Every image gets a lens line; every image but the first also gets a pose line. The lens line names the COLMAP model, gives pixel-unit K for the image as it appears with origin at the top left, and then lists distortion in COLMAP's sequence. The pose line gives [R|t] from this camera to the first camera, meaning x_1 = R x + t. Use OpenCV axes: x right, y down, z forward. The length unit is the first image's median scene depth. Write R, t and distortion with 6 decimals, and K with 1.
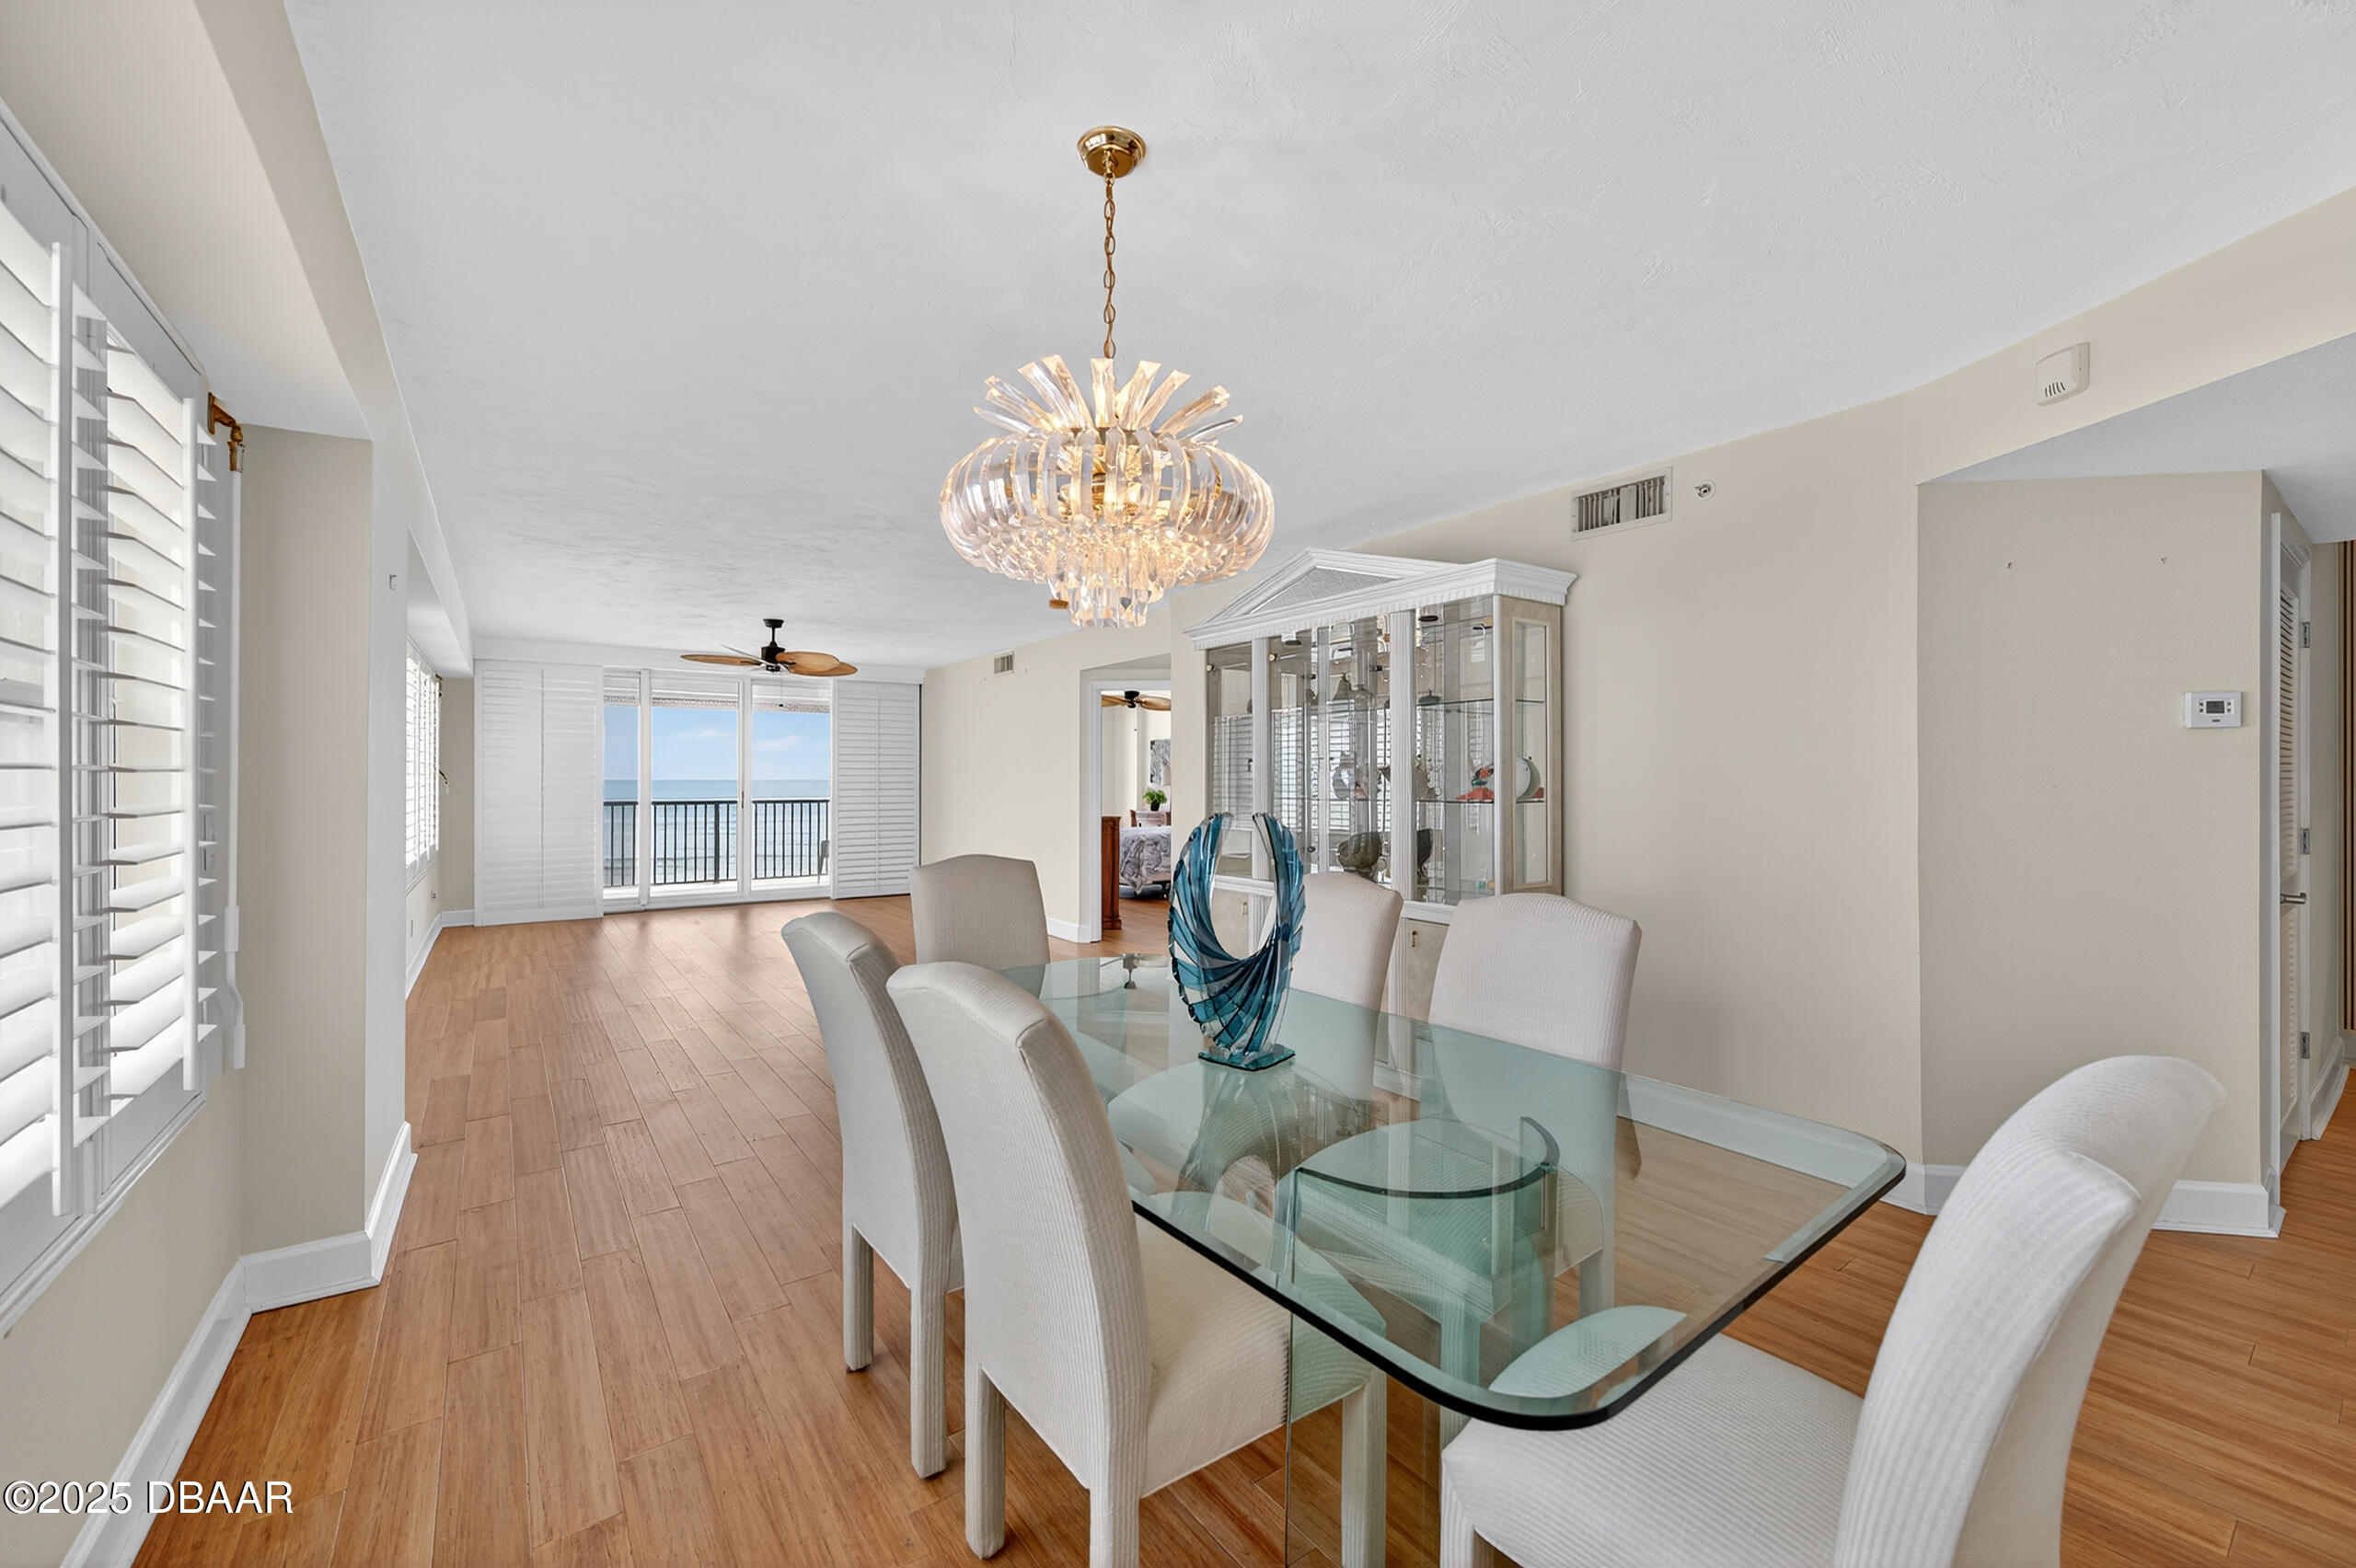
lens RADIAL K [[940.2, 0, 1183.4], [0, 940.2, 770.4], [0, 0, 1]] dist [0.000164, -0.000116]
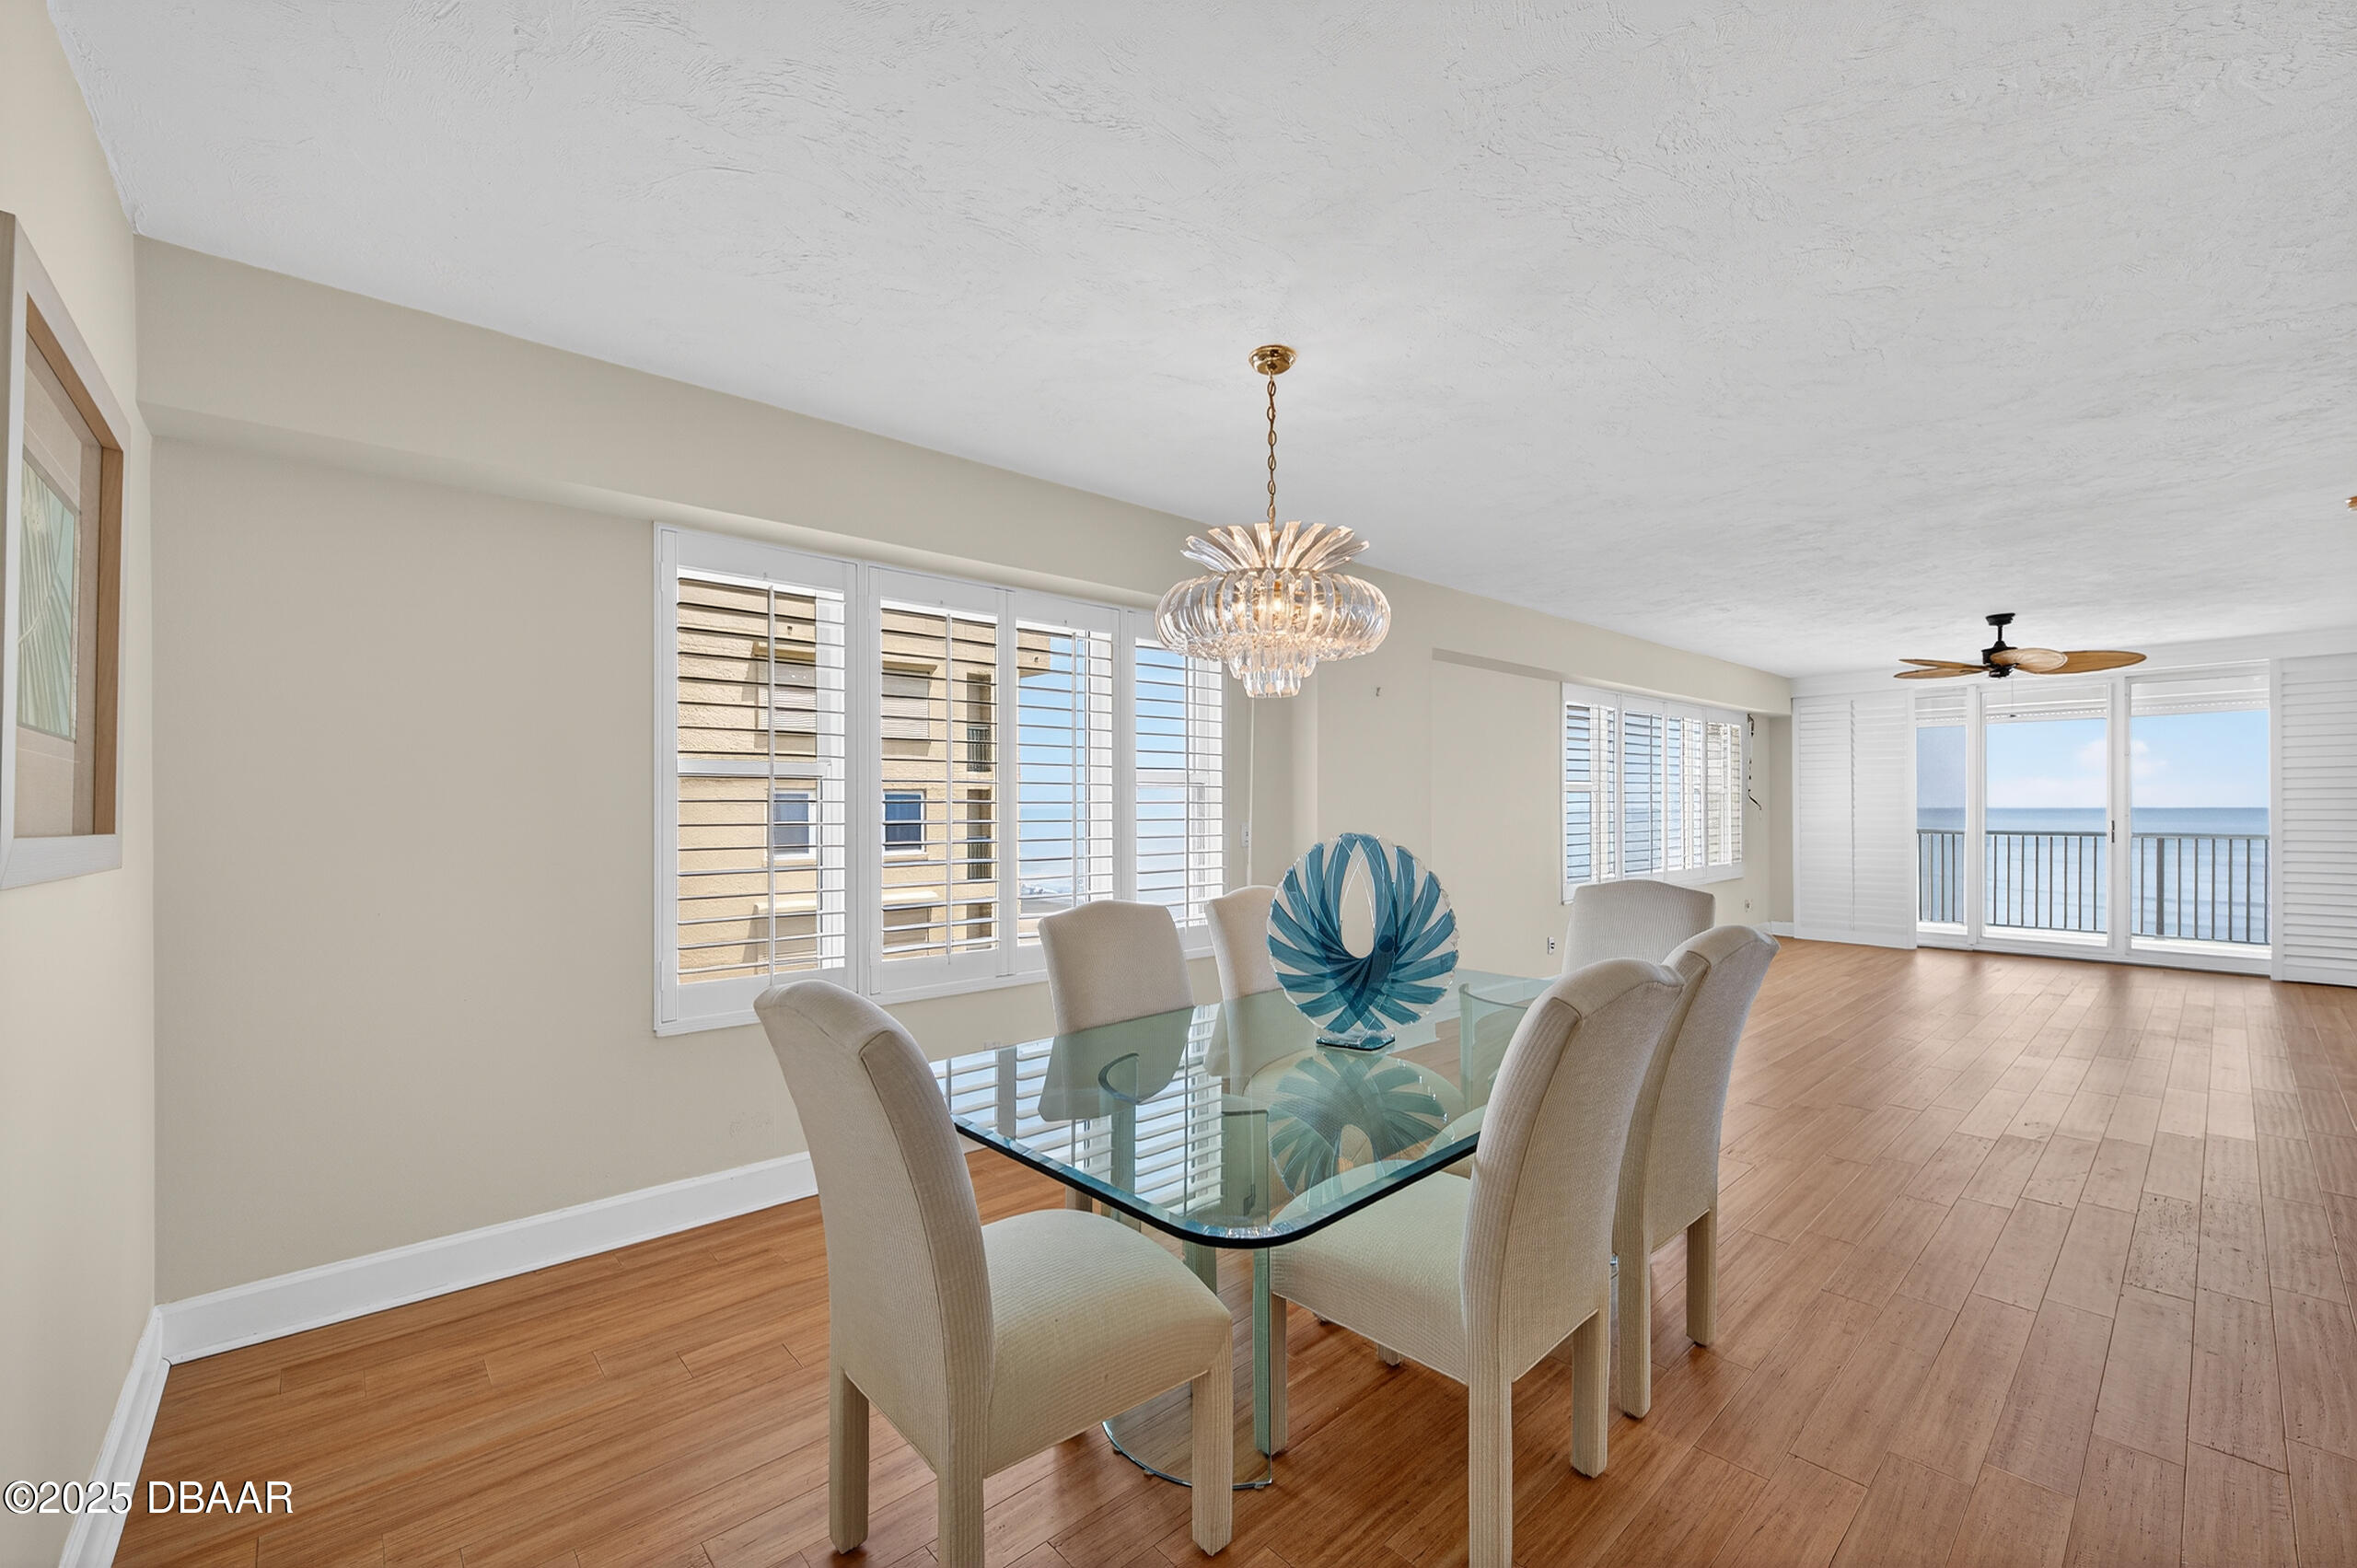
lens RADIAL K [[962.2, 0, 1178.5], [0, 962.2, 784.0], [0, 0, 1]] dist [0.001826, 0.000117]
pose [[0.117123, -0.022031, -0.992873, 0.279231], [0.008973, 0.999737, -0.021125, 0.001578], [0.993077, -0.006435, 0.117290, 0.144549]]
